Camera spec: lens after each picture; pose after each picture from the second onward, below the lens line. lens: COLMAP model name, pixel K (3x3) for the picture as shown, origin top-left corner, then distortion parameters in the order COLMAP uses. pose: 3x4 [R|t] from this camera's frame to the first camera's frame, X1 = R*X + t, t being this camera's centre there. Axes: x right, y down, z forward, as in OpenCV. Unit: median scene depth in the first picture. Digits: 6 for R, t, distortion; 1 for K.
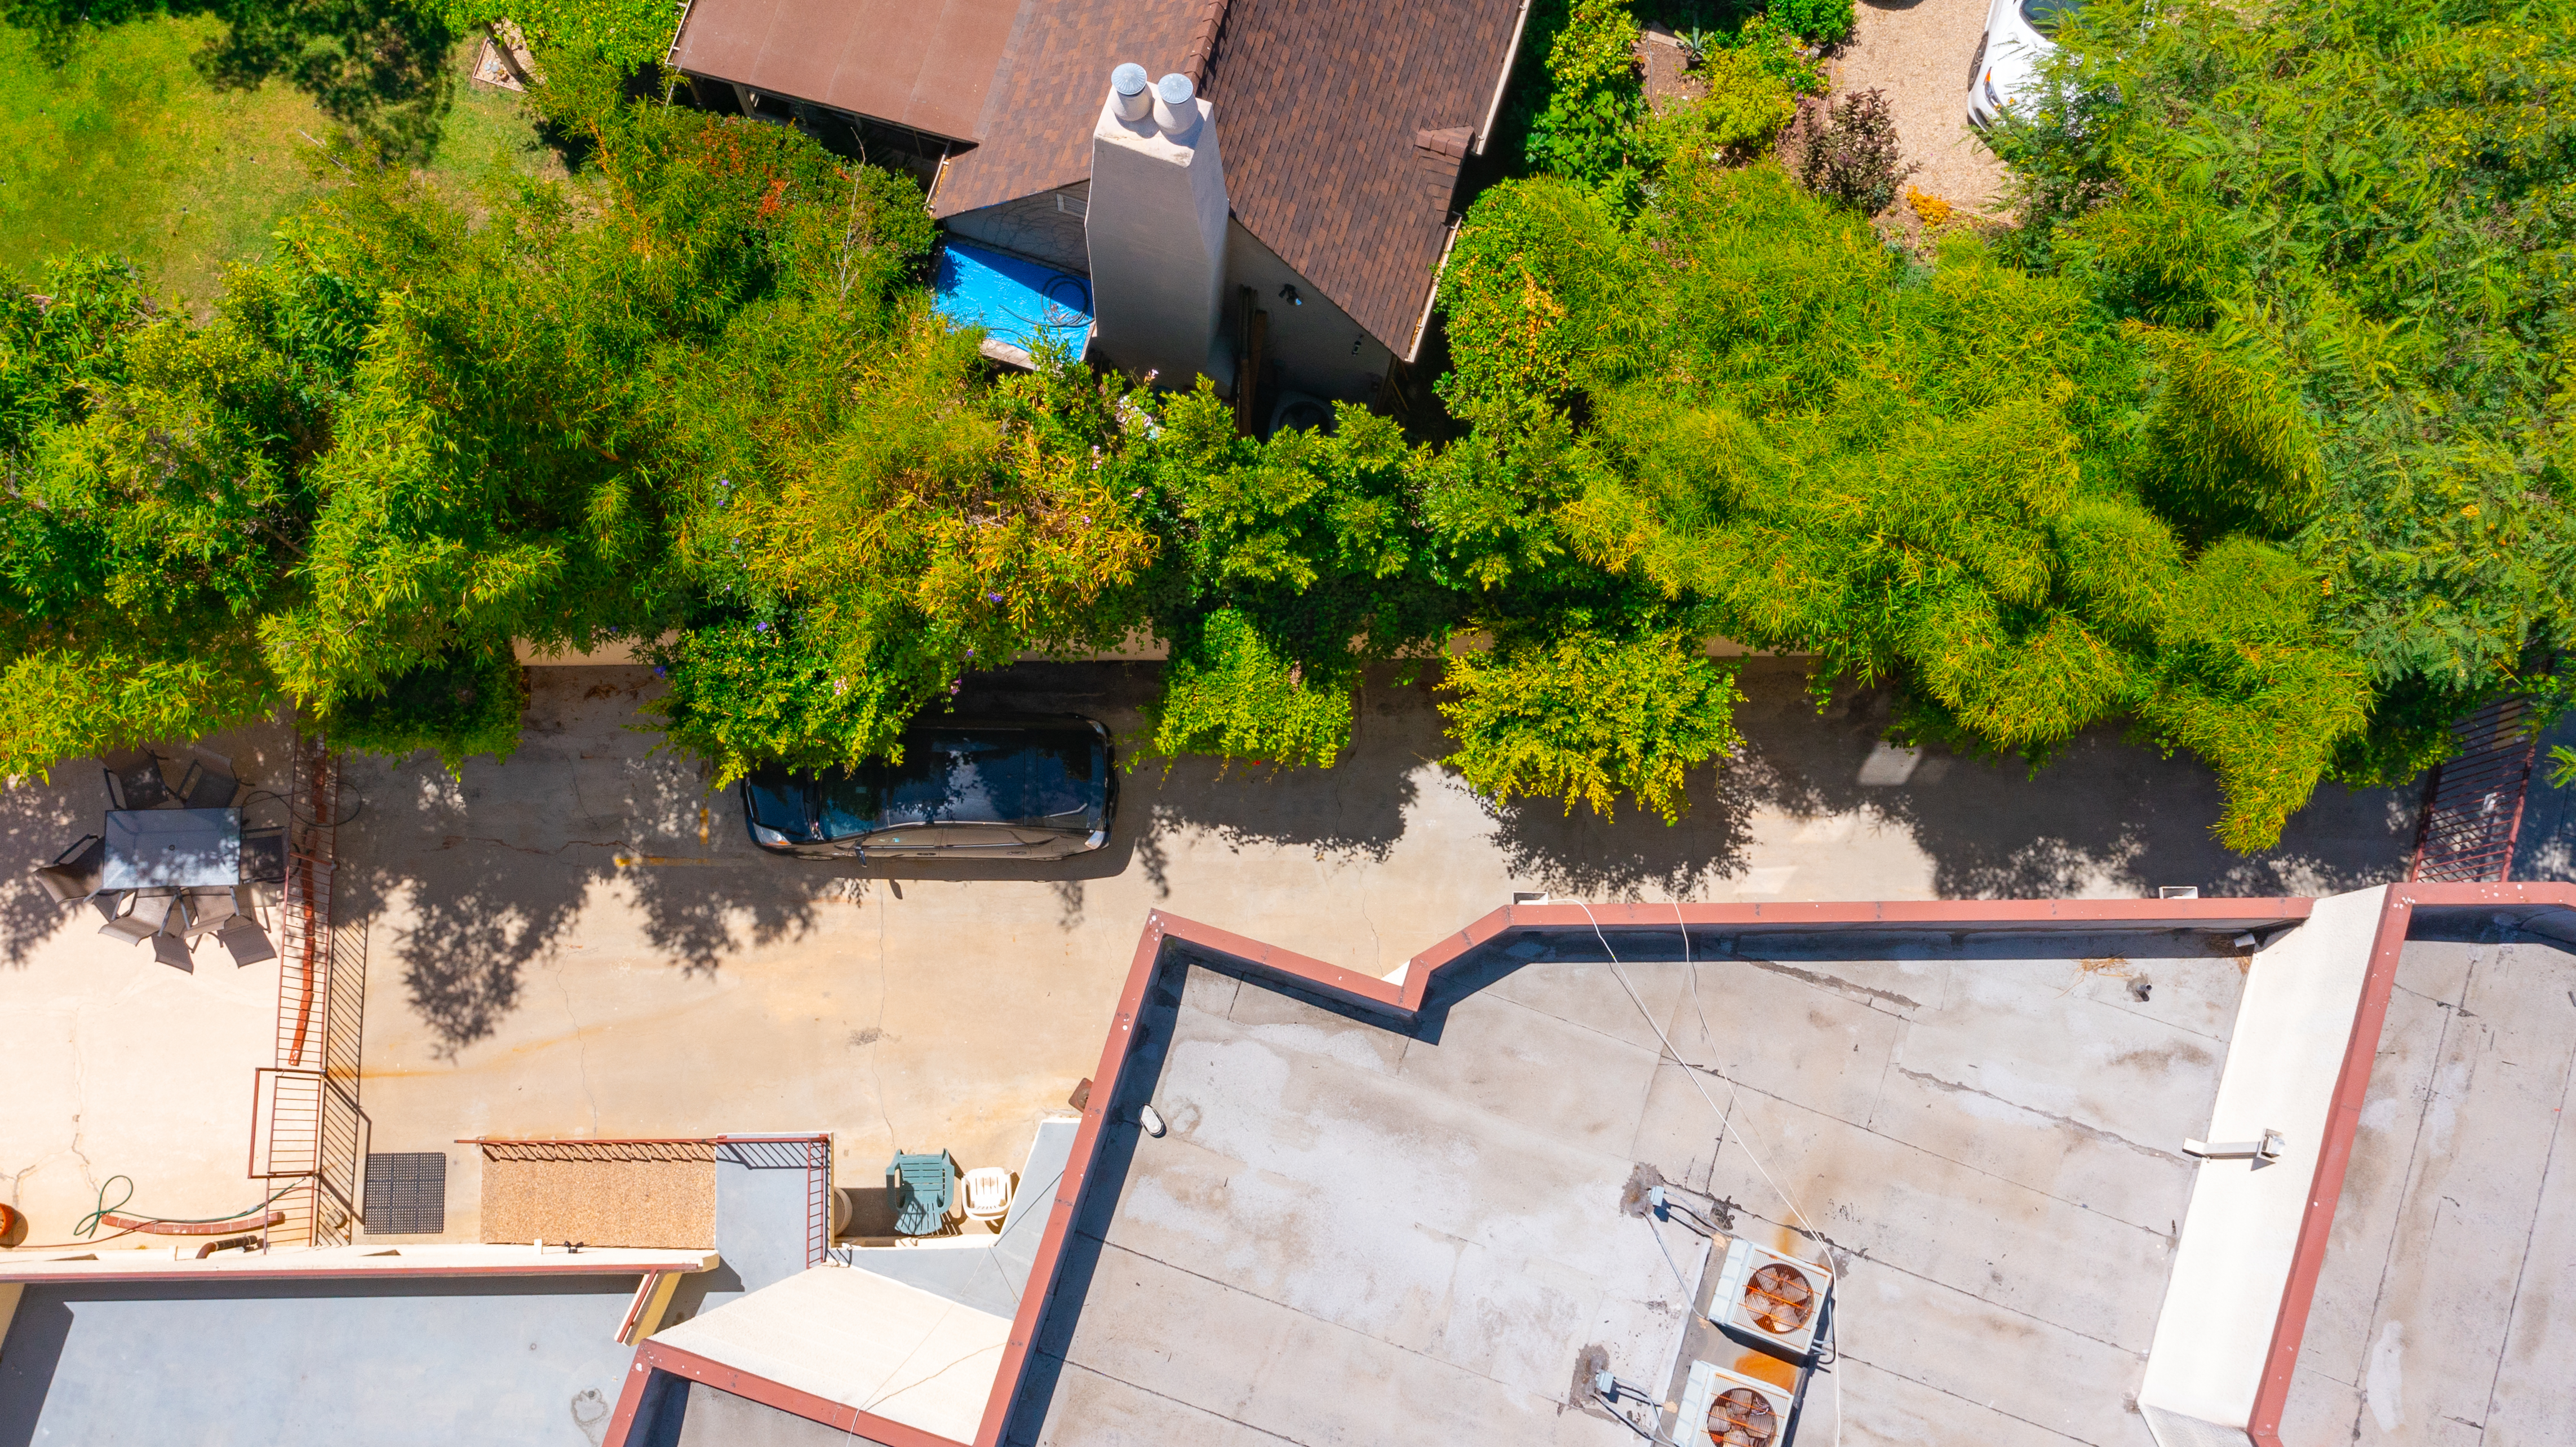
lens RADIAL K [[2052.3, 0, 1288.0], [0, 2052.3, 723.5], [0, 0, 1]] dist [-0.035386, 0.123871]
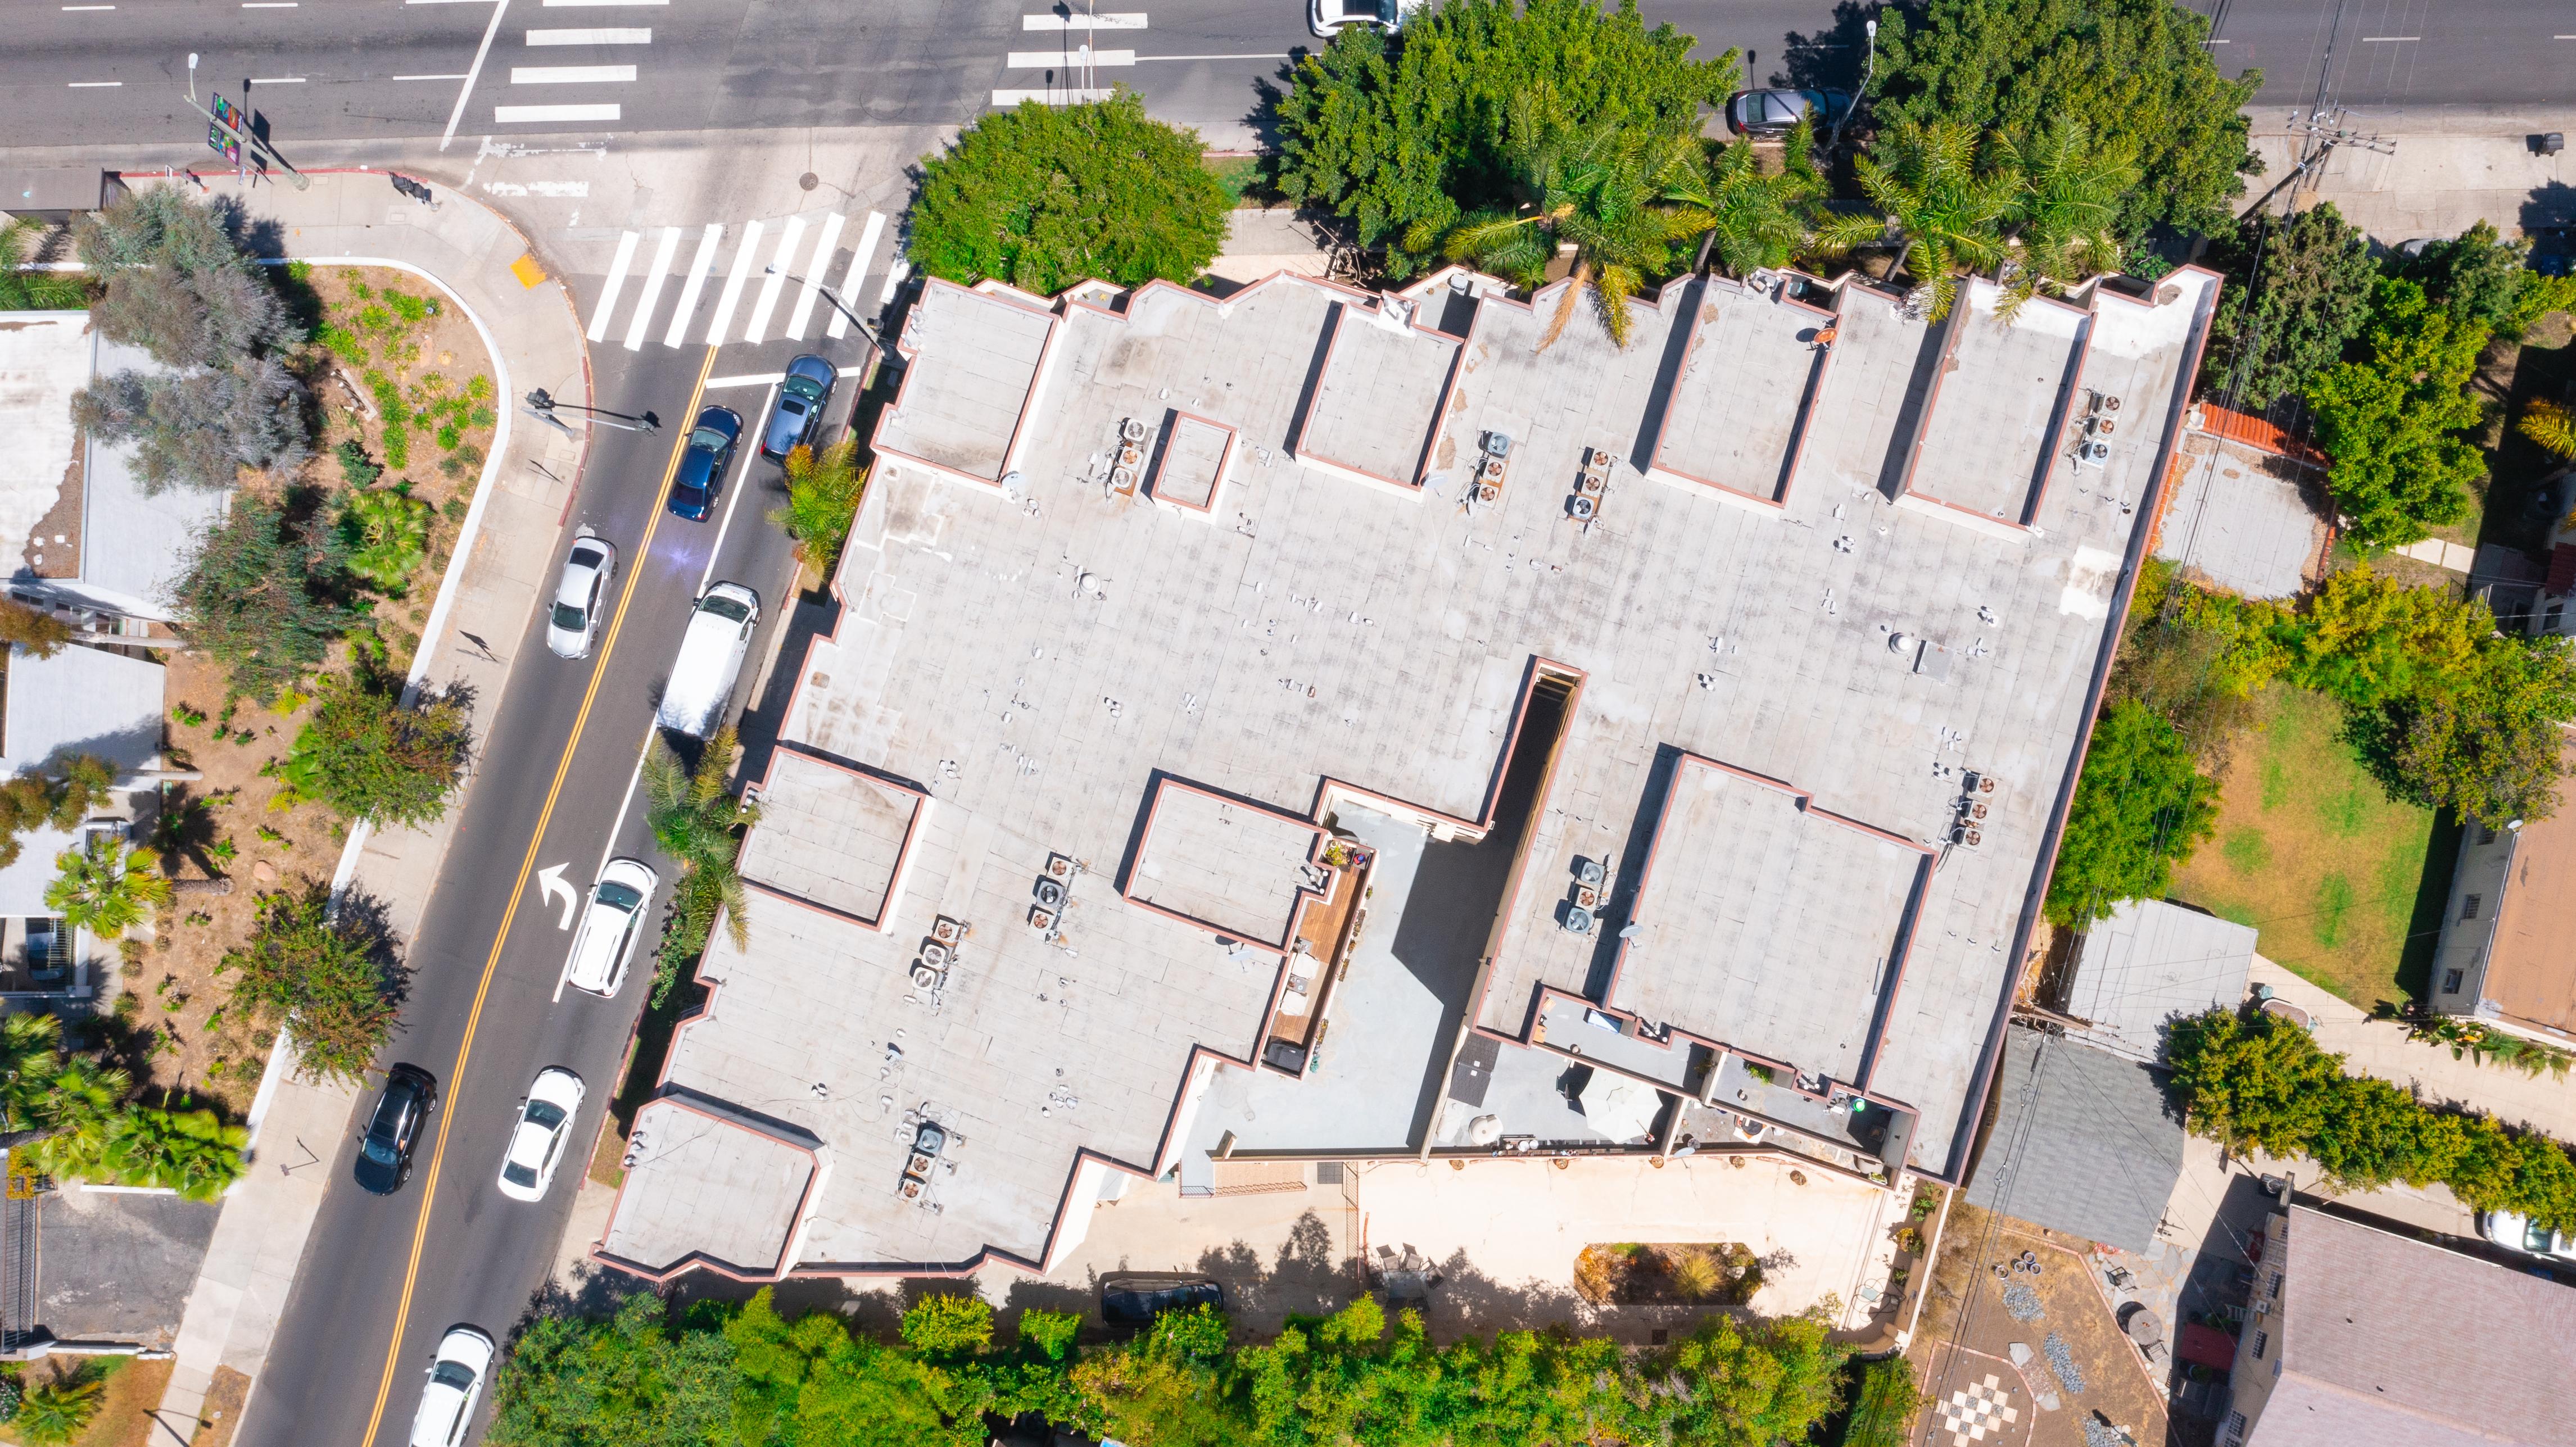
lens RADIAL K [[2052.2, 0, 1288.0], [0, 2052.2, 723.5], [0, 0, 1]] dist [-0.035386, 0.123871]
pose [[-0.999961, -0.008625, -0.002120, -0.343132], [0.007604, -0.954683, 0.297528, -0.050509], [-0.004590, 0.297500, 0.954711, -2.157132]]
